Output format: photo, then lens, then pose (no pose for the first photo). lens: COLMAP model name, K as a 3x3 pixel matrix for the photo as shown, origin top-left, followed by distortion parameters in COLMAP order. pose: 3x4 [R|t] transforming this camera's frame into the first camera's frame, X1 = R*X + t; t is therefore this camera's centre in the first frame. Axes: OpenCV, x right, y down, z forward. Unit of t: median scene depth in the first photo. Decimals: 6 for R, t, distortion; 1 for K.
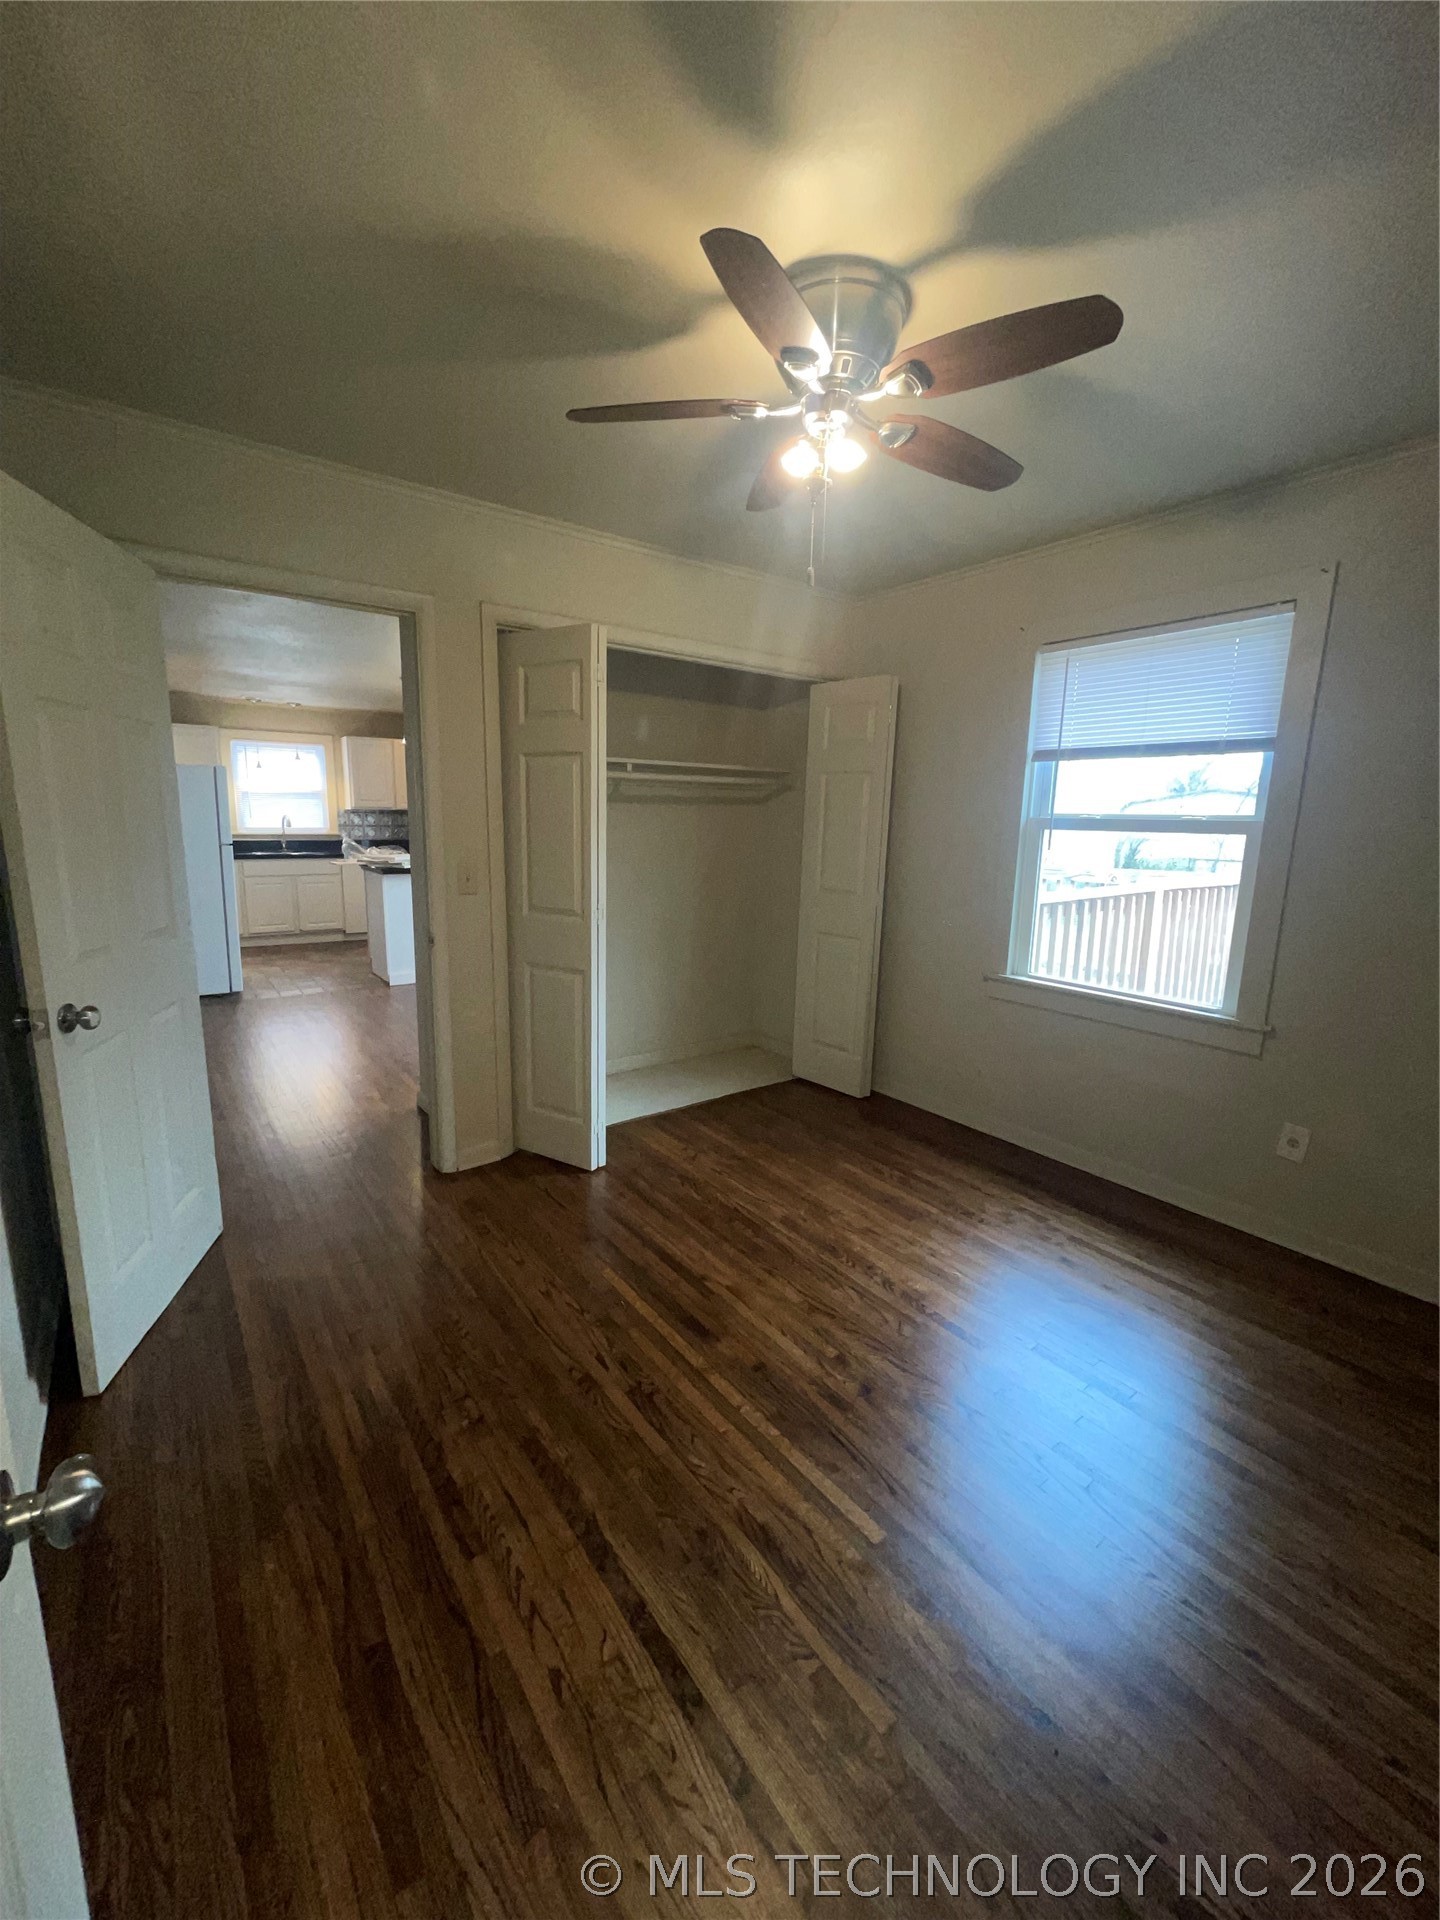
lens RADIAL K [[777.1, 0, 708.6], [0, 777.1, 952.4], [0, 0, 1]] dist [0.000528, 0.000328]
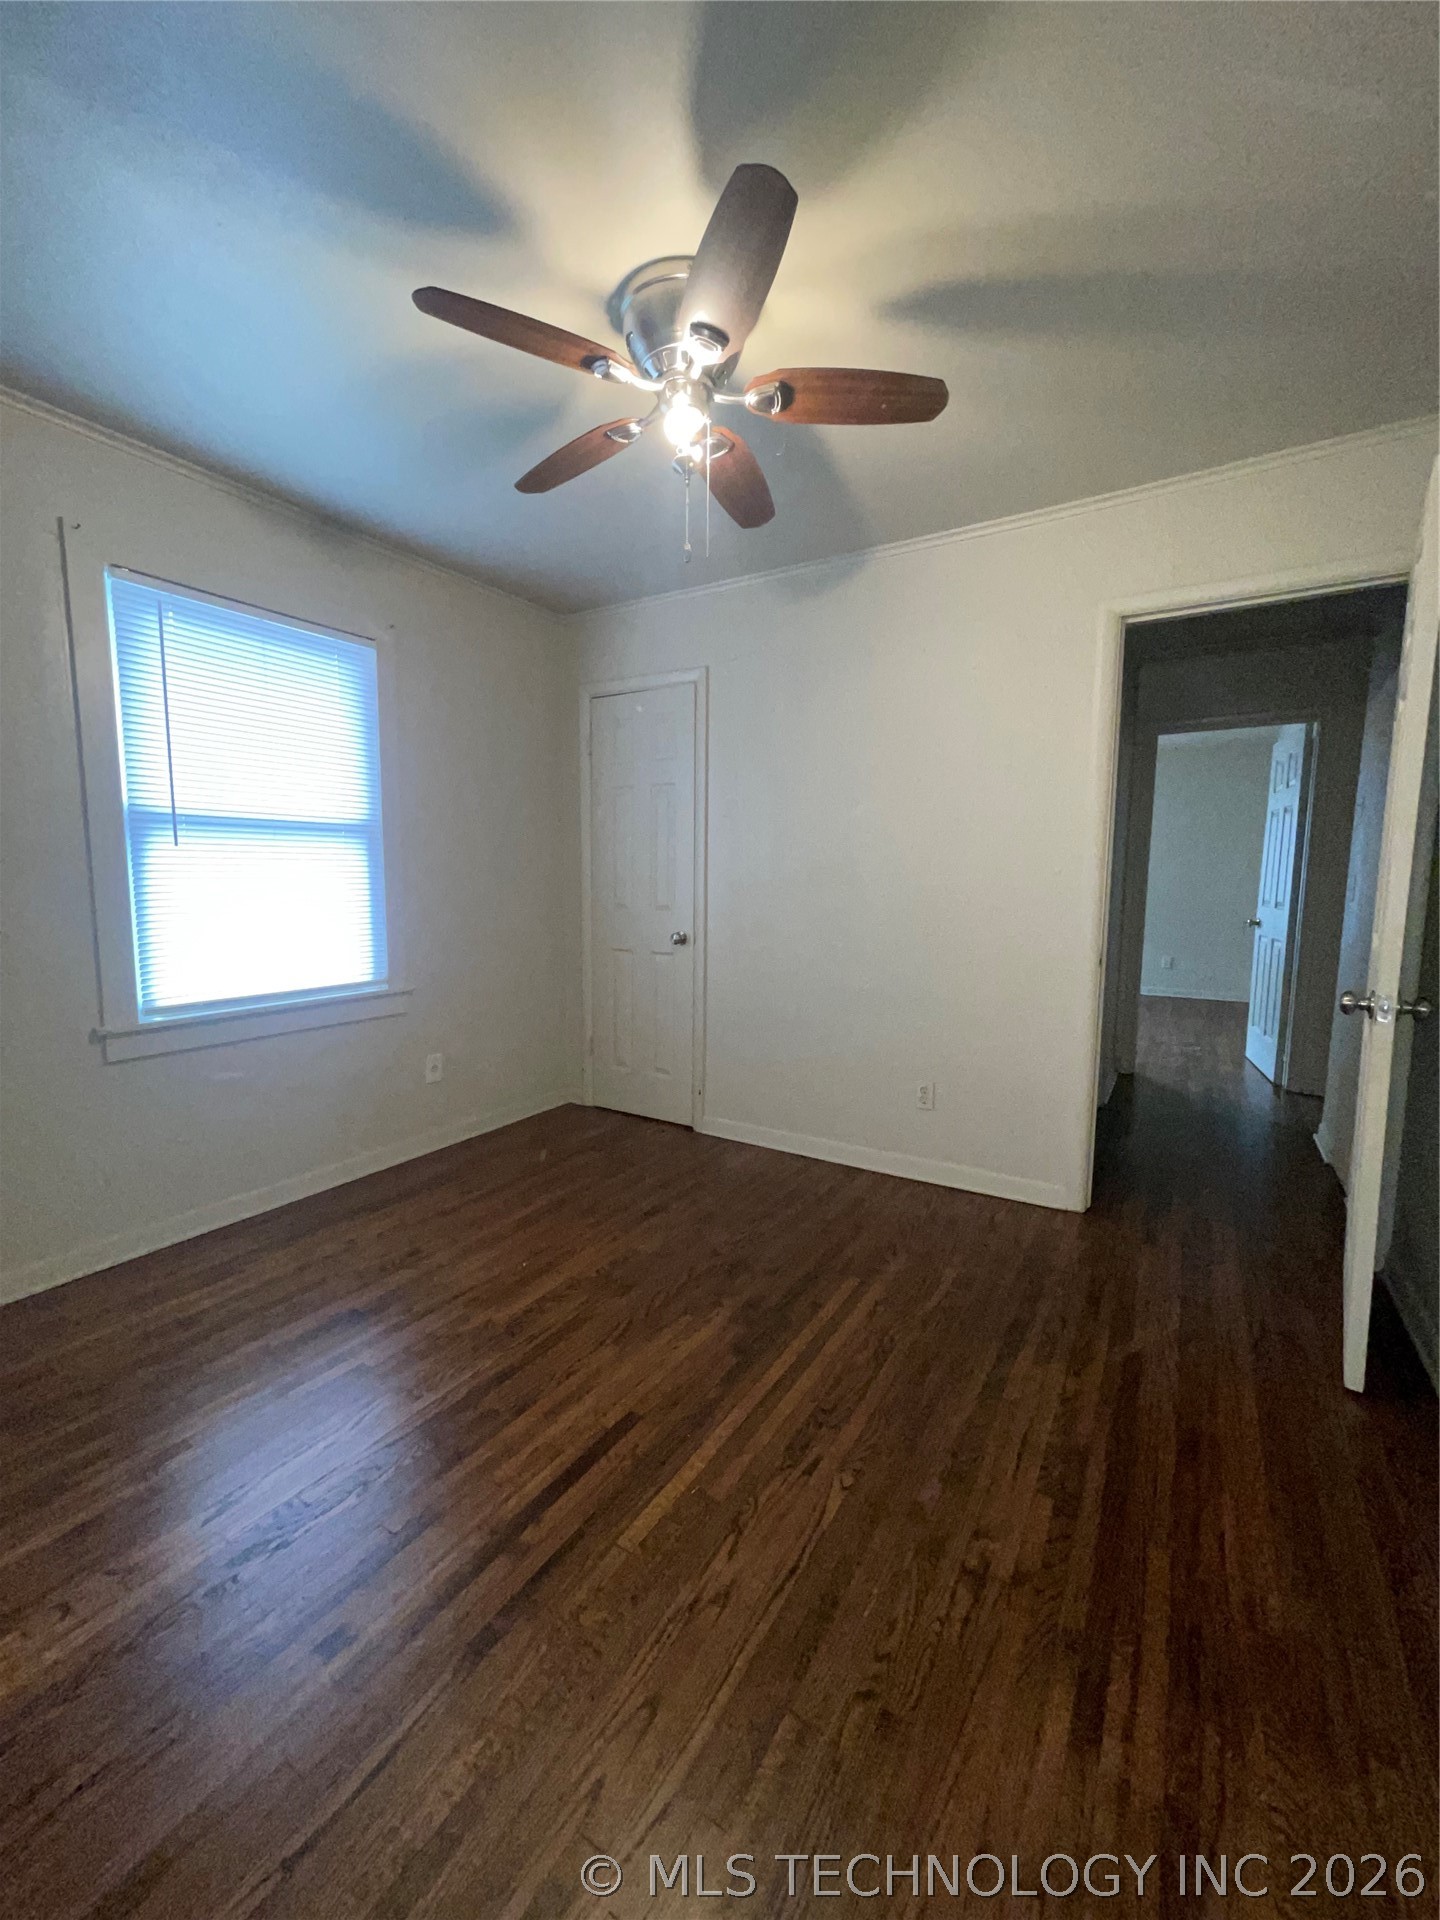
lens RADIAL K [[777.1, 0, 708.7], [0, 777.1, 955.9], [0, 0, 1]] dist [0.000528, 0.000328]
pose [[-0.374263, -0.112637, 0.920456, -0.684653], [0.148743, 0.972452, 0.179479, -0.119139], [-0.915316, 0.204084, -0.347199, 1.133076]]
